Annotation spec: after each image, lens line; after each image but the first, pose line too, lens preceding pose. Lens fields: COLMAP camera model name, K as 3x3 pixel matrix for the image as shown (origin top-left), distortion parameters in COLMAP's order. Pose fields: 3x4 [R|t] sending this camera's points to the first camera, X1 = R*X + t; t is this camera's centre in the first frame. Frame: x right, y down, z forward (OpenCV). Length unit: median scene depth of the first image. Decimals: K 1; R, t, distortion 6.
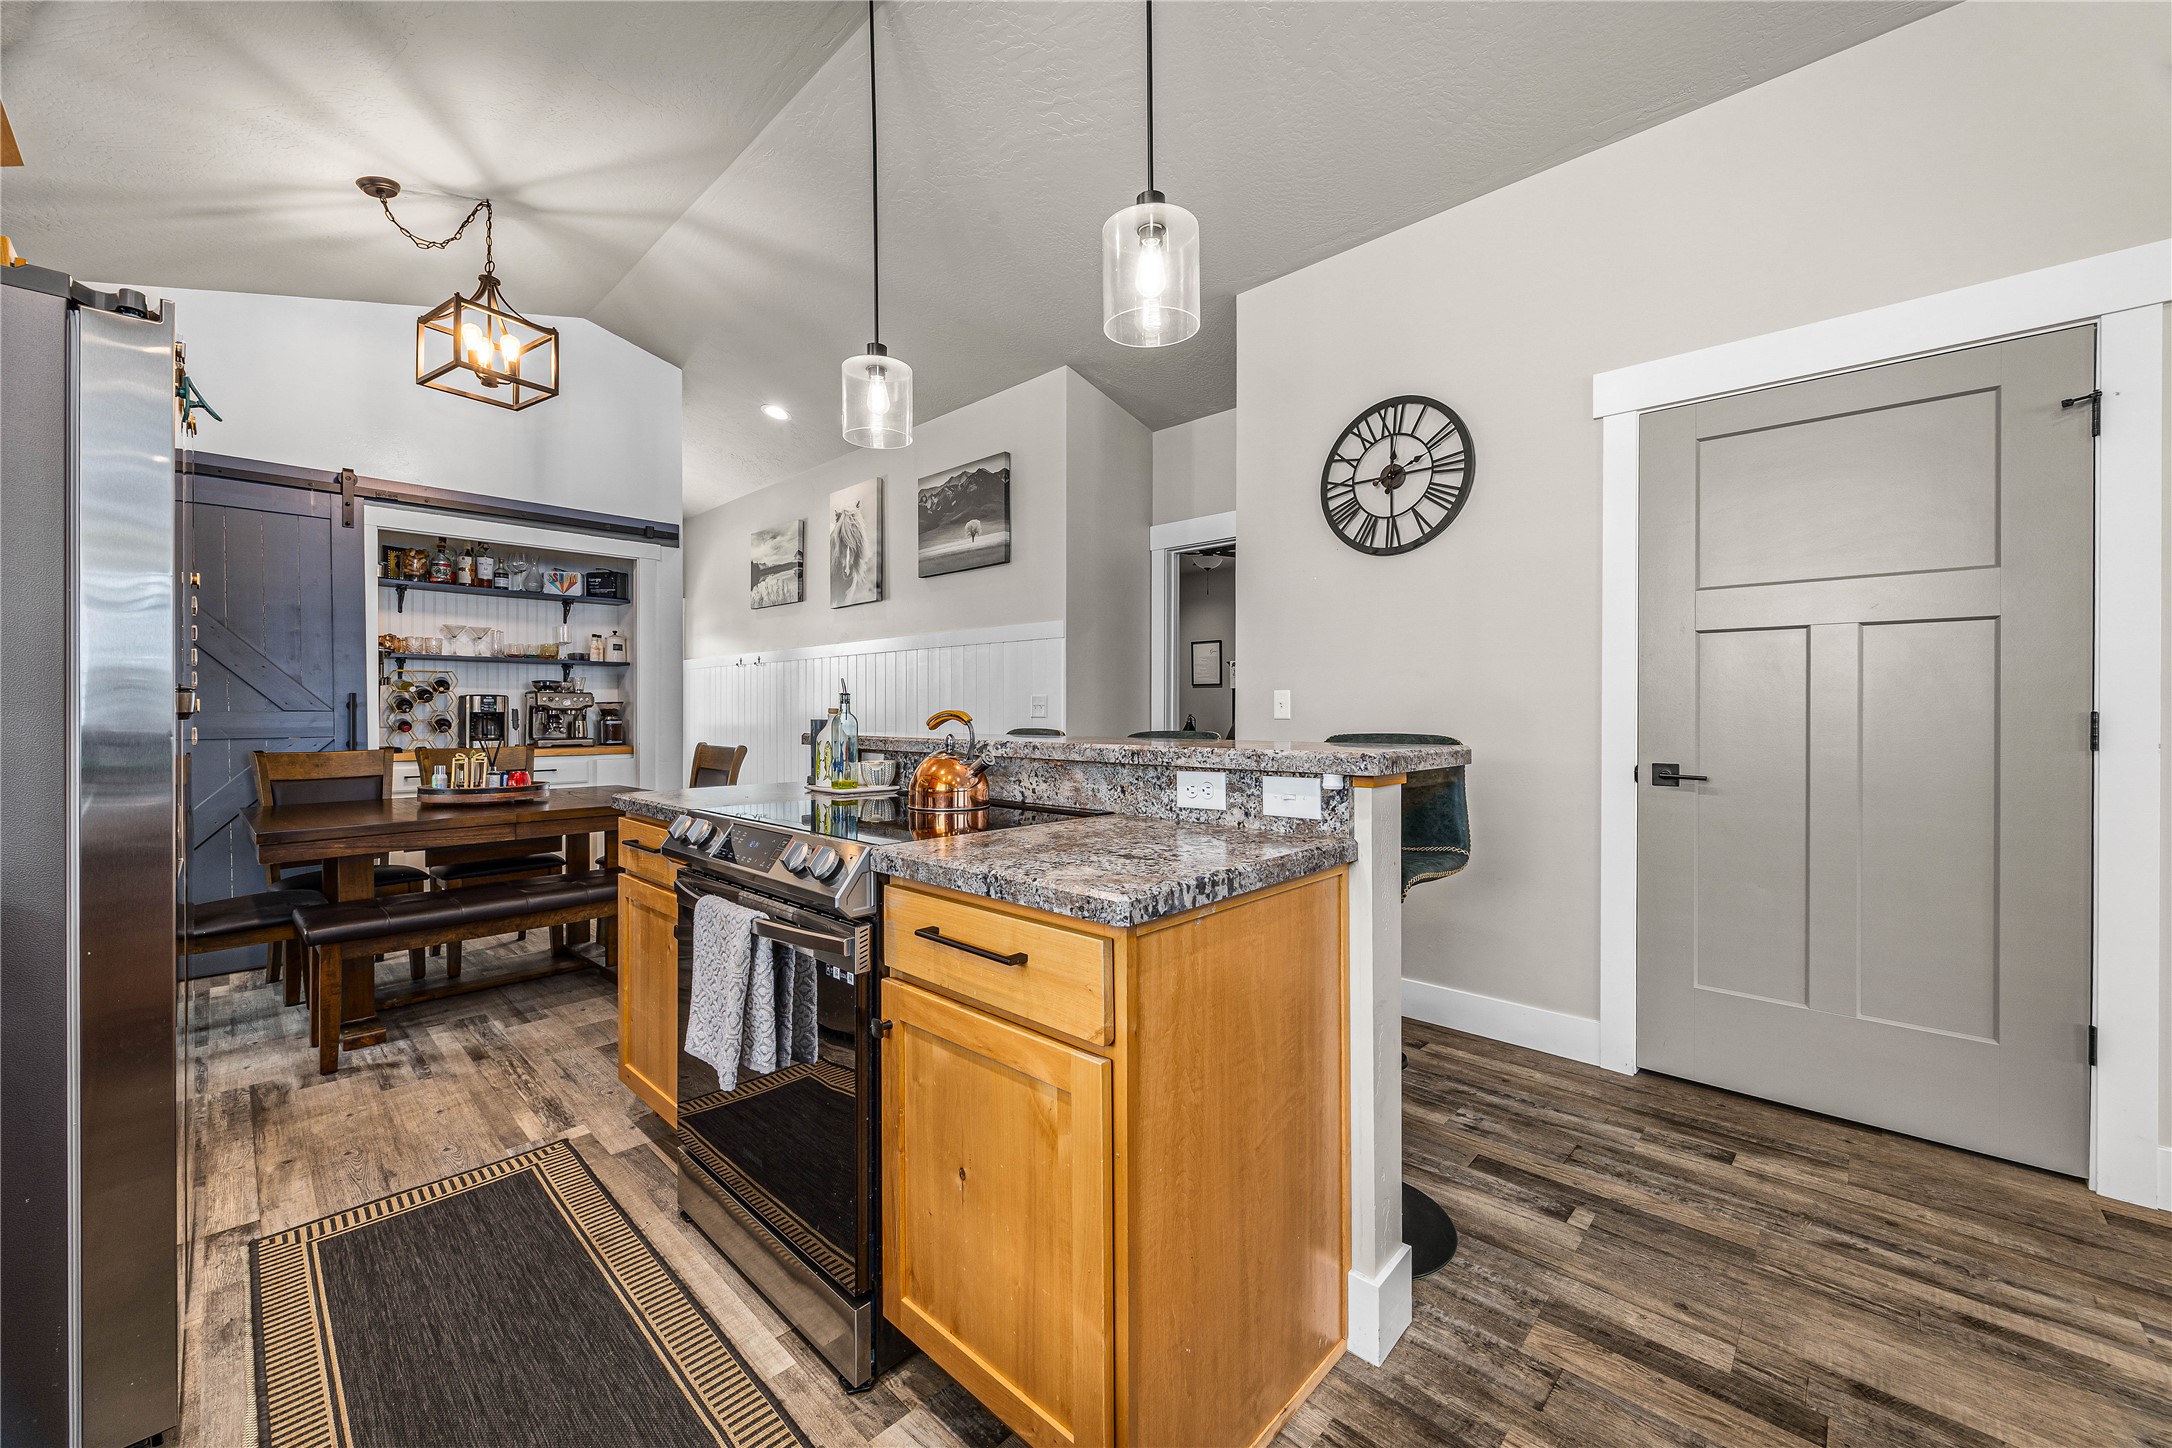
lens RADIAL K [[841.8, 0, 1090.7], [0, 841.8, 706.0], [0, 0, 1]] dist [-0.007244, 0.001418]
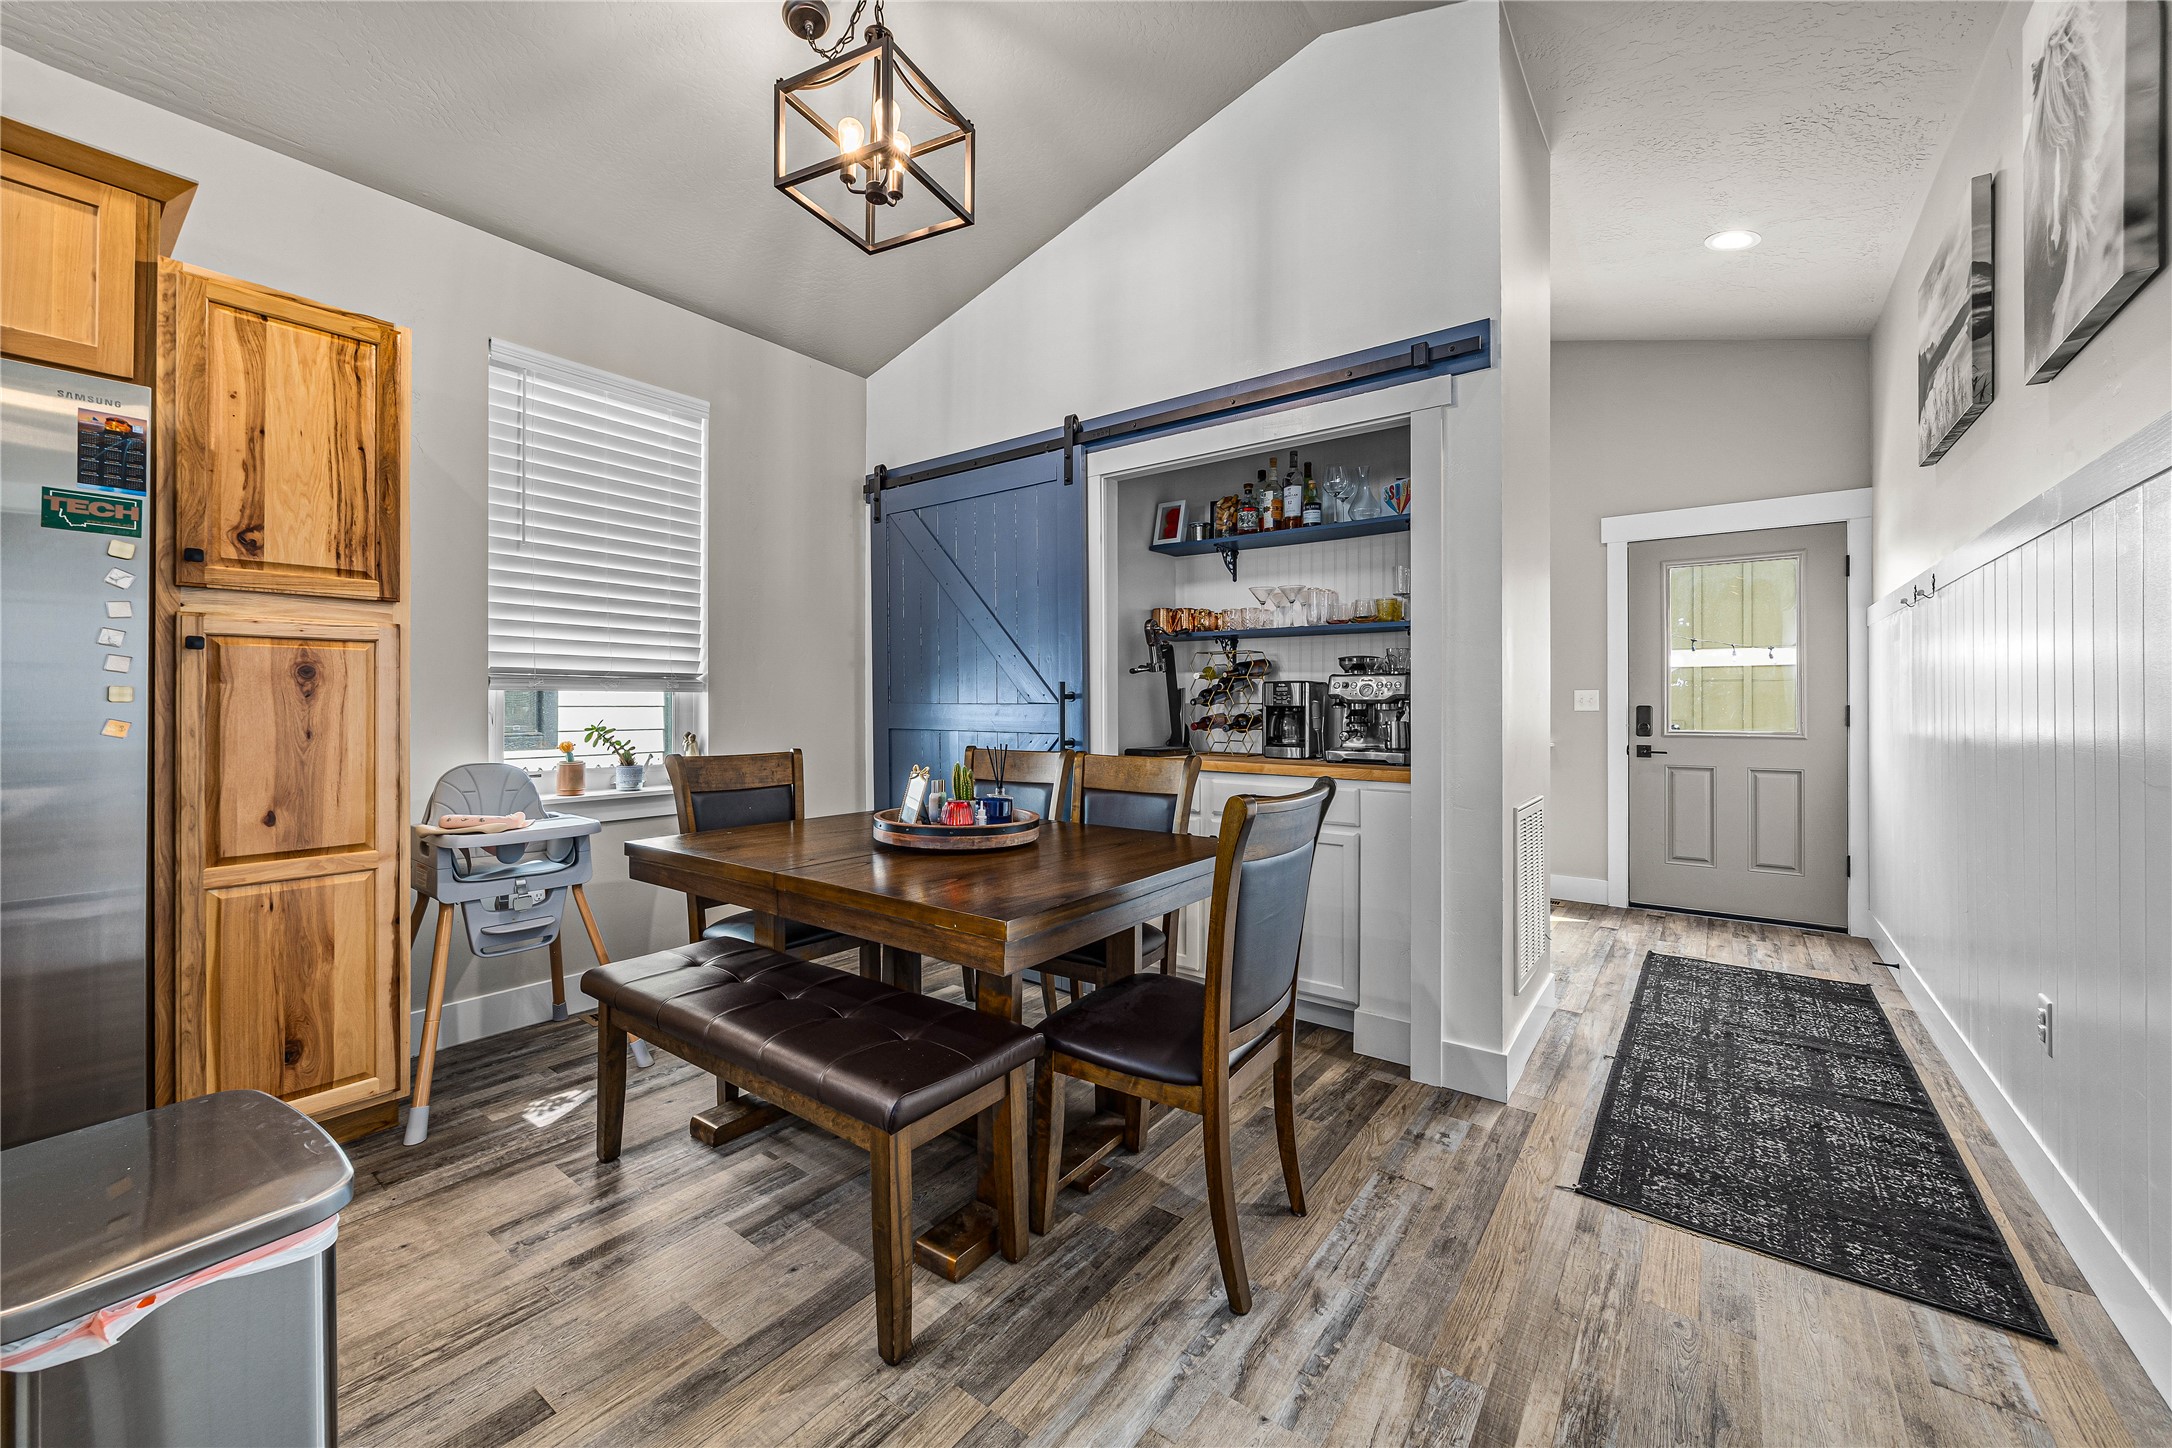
lens RADIAL K [[841.8, 0, 1077.5], [0, 841.8, 702.4], [0, 0, 1]] dist [-0.007244, 0.001418]
pose [[0.112069, 0.000702, -0.993700, -0.049551], [0.001847, 0.999998, 0.000914, 0.004276], [0.993699, -0.001938, 0.112068, 0.906322]]
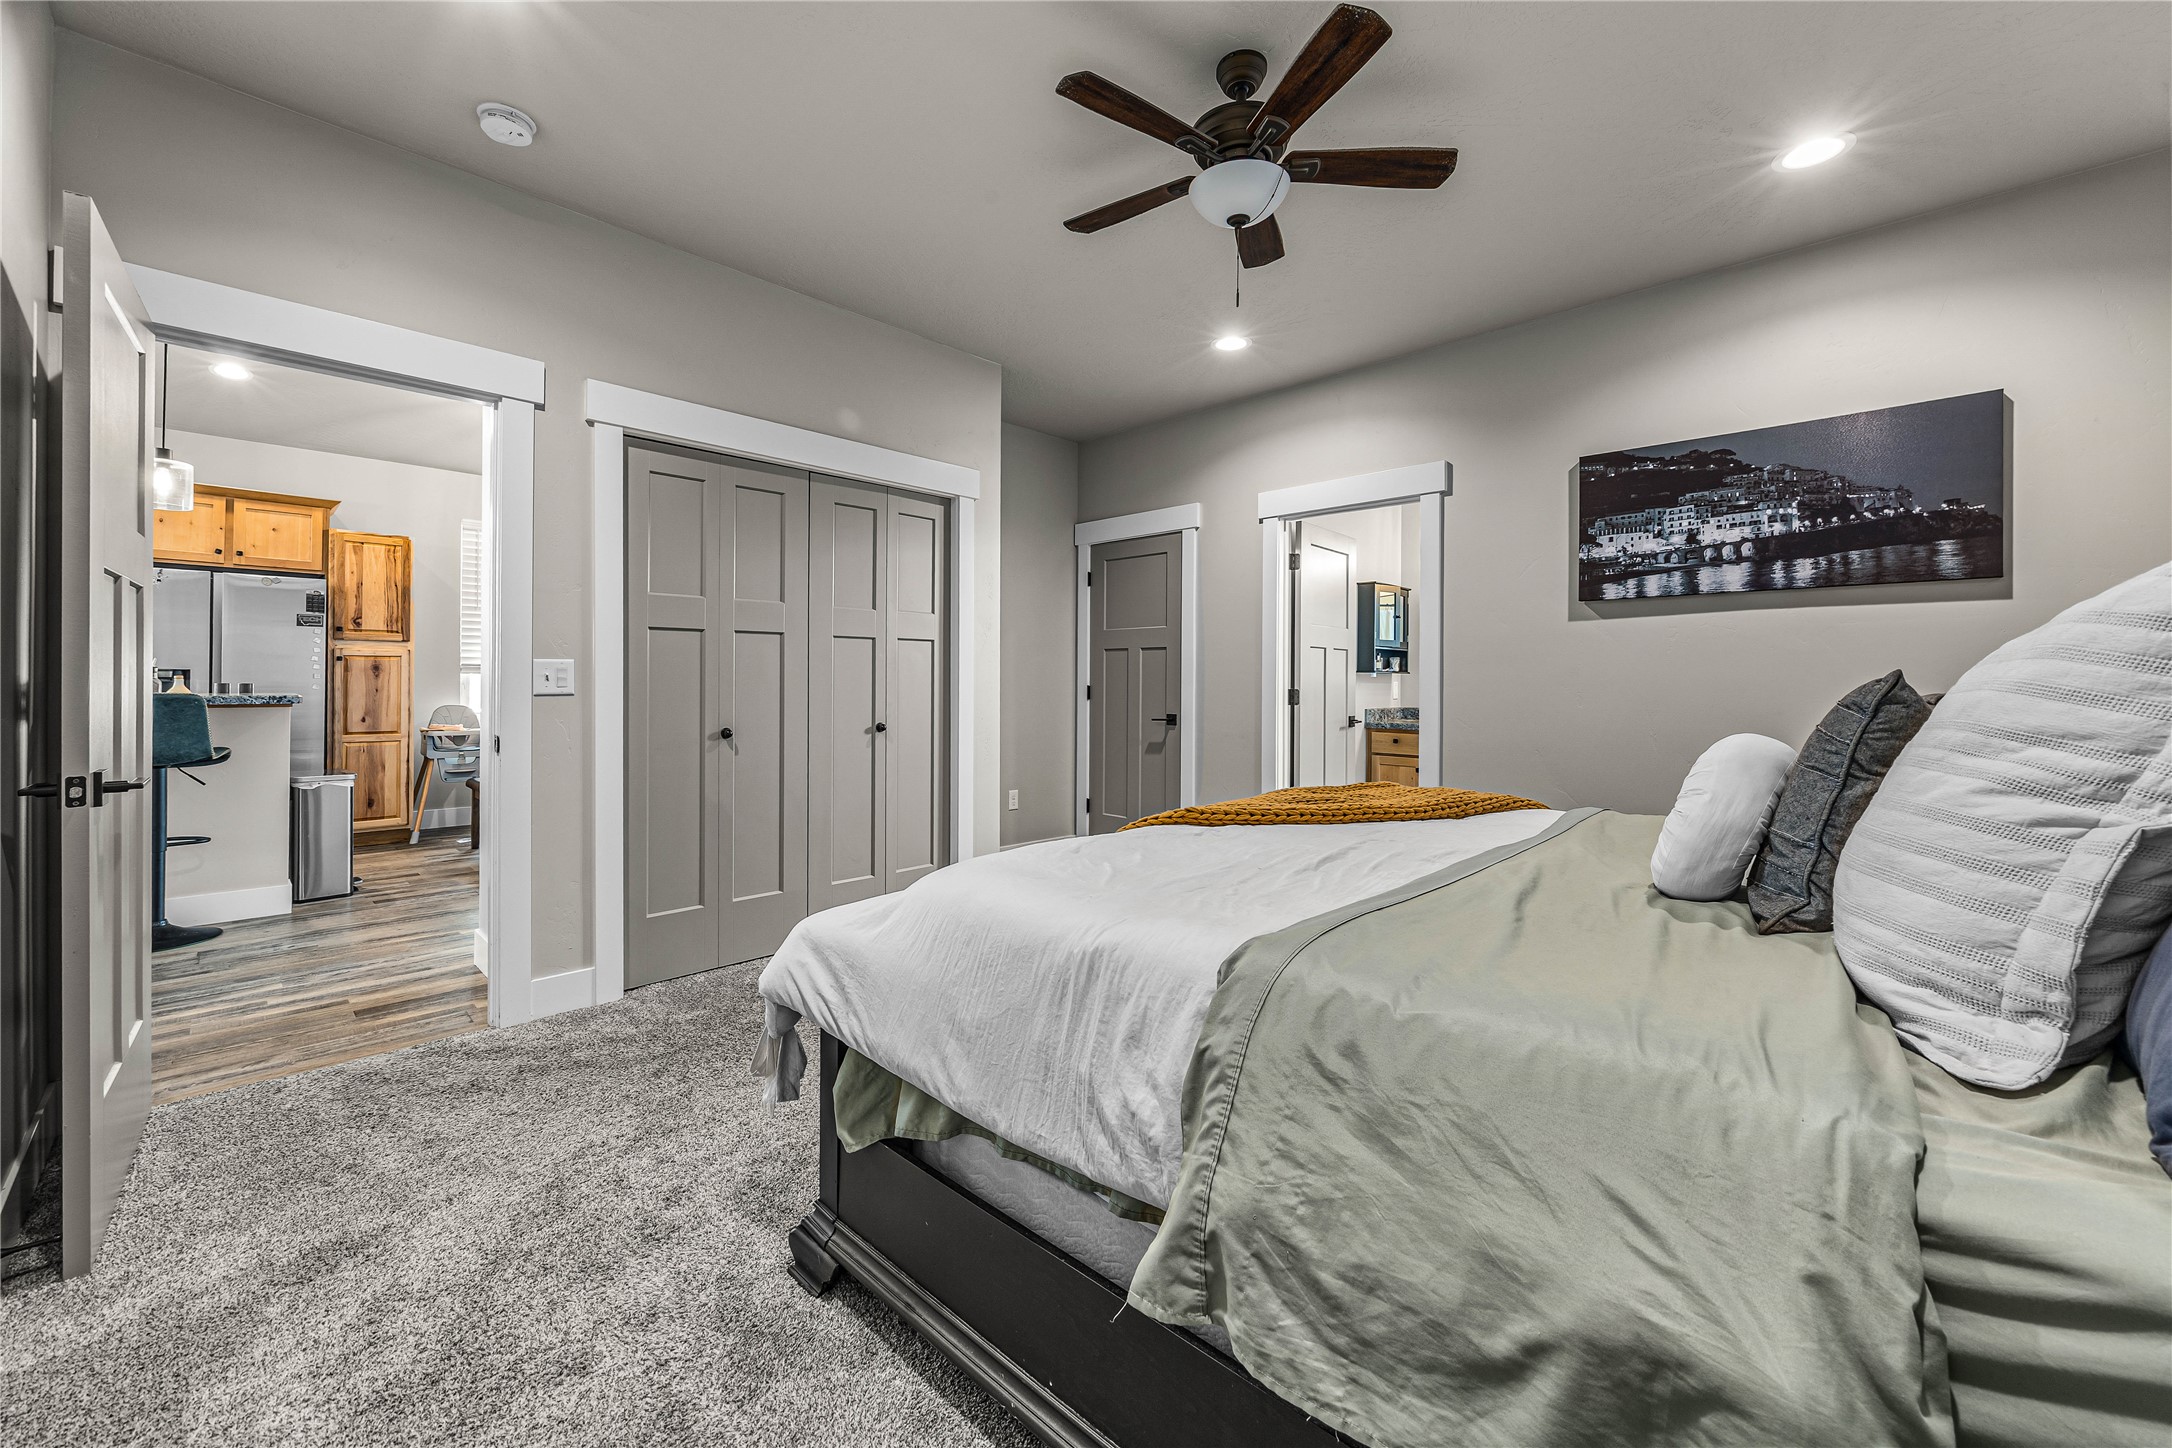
lens RADIAL K [[841.8, 0, 1060.6], [0, 841.8, 682.1], [0, 0, 1]] dist [-0.007244, 0.001418]
pose [[-0.017403, -0.000220, -0.999849, 0.807022], [-0.002379, 0.999997, -0.000179, 0.006974], [0.999846, 0.002375, -0.017403, 1.695562]]
